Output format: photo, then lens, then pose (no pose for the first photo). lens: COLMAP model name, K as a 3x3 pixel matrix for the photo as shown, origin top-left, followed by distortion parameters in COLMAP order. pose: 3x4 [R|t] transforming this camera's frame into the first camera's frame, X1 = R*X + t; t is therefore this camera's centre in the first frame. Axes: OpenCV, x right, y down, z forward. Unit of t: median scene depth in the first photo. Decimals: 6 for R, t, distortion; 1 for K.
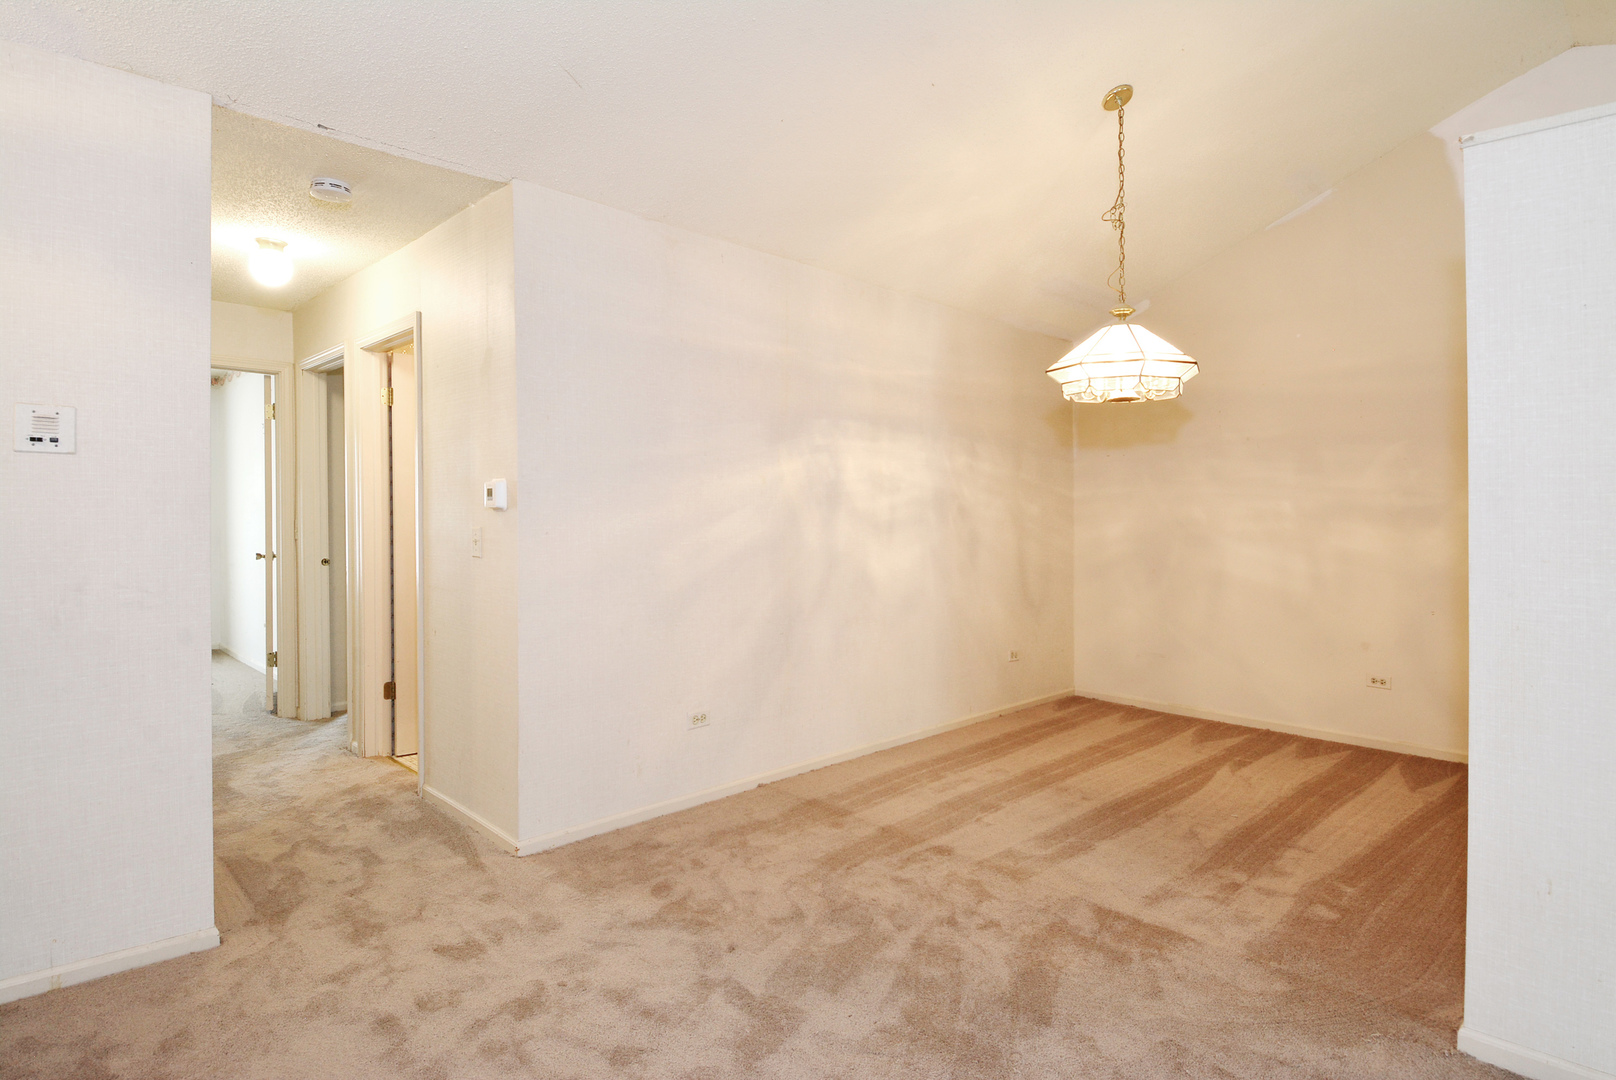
lens RADIAL K [[842.7, 0, 808.0], [0, 842.7, 540.0], [0, 0, 1]] dist [0.002453, -0.018755]
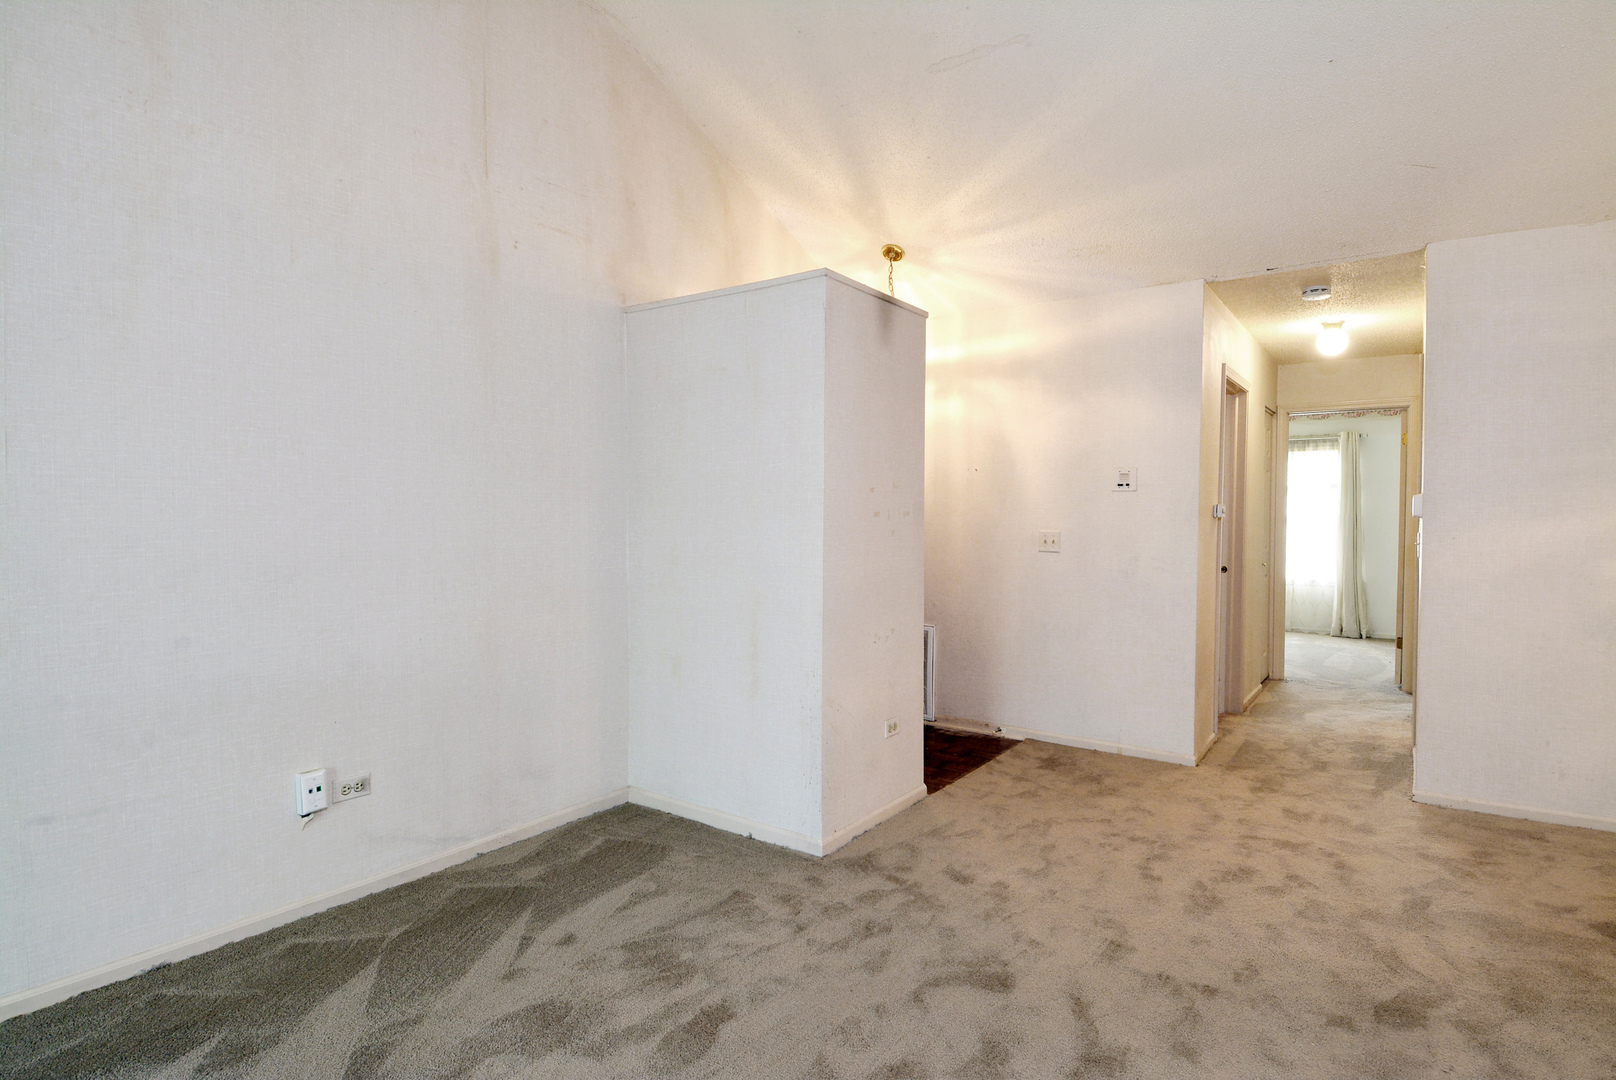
lens RADIAL K [[840.3, 0, 805.8], [0, 840.3, 537.2], [0, 0, 1]] dist [0.047222, -0.052614]
pose [[0.175116, 0.025399, -0.984220, 0.873459], [-0.035371, 0.999184, 0.019492, -0.002077], [0.983912, 0.031400, 0.175871, -0.128353]]
